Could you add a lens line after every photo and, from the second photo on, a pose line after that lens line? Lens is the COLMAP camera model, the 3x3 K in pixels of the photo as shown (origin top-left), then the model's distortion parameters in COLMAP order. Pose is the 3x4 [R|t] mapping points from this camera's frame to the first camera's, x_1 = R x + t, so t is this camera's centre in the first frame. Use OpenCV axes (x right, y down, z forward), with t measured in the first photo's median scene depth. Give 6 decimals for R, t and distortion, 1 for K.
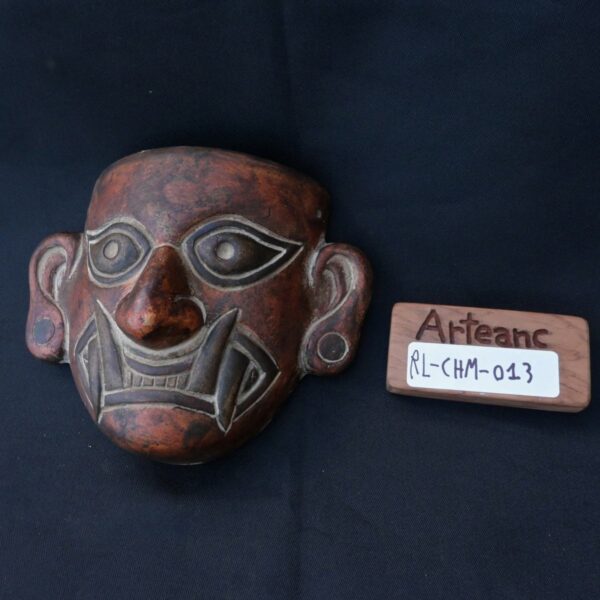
lens RADIAL K [[605.9, 0, 300.0], [0, 605.9, 300.0], [0, 0, 1]] dist [0.010492, 0.004357]
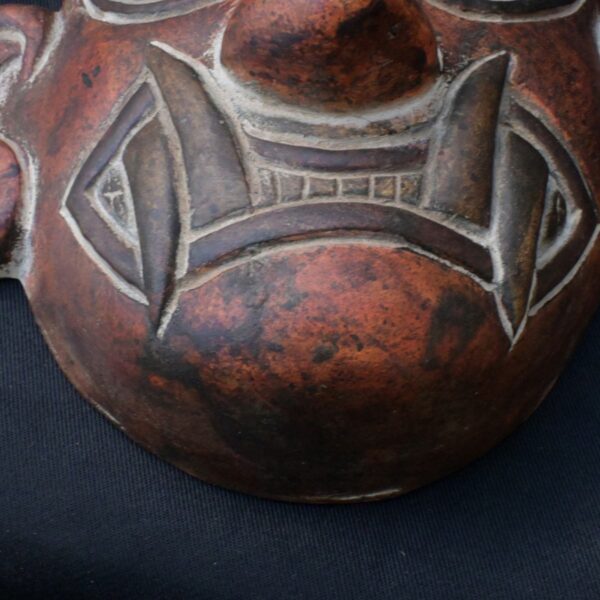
lens RADIAL K [[997.5, 0, 300.0], [0, 997.5, 300.0], [0, 0, 1]] dist [-0.003782, 0.000968]
pose [[0.988487, -0.002169, 0.151290, -0.345259], [0.050267, 0.947811, -0.314846, 0.380714], [-0.142712, 0.318826, 0.937008, 0.434735]]
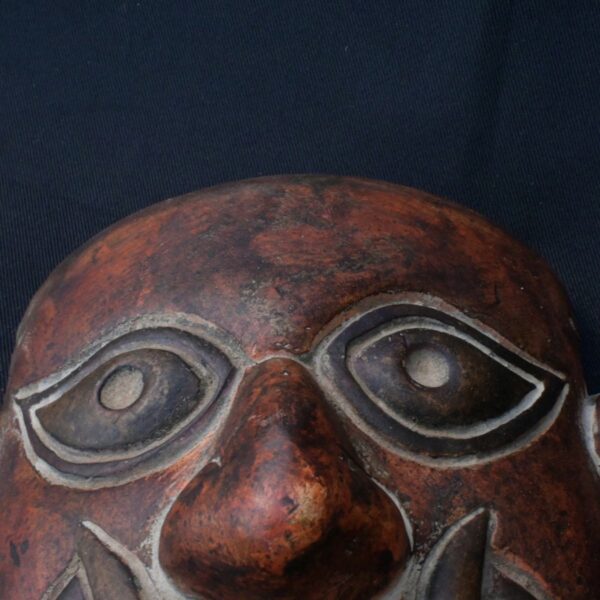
lens RADIAL K [[997.5, 0, 300.0], [0, 997.5, 300.0], [0, 0, 1]] dist [-0.003782, 0.000968]
pose [[0.987889, -0.030554, 0.152123, -0.301091], [0.095818, 0.891269, -0.443236, 0.157548], [-0.122040, 0.452444, 0.883403, 0.422102]]
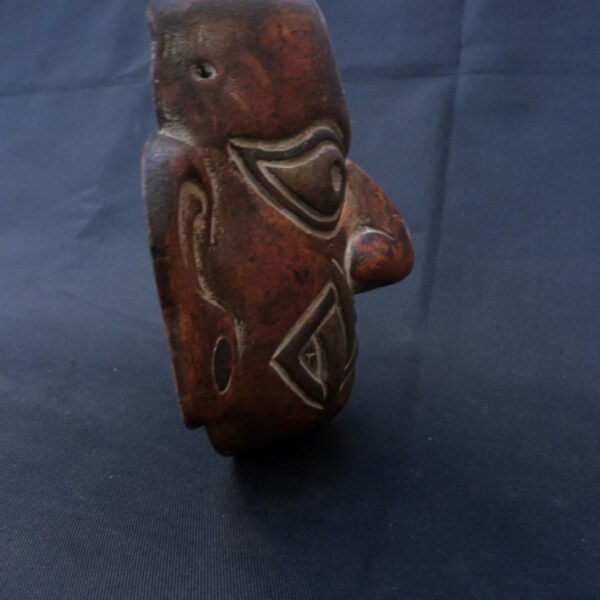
lens RADIAL K [[605.9, 0, 300.0], [0, 605.9, 300.0], [0, 0, 1]] dist [0.010492, 0.004357]
pose [[-0.114387, -0.356015, 0.927453, -0.968352], [-0.057261, 0.934391, 0.351616, -0.189674], [-0.991785, -0.012886, -0.127268, 1.140846]]
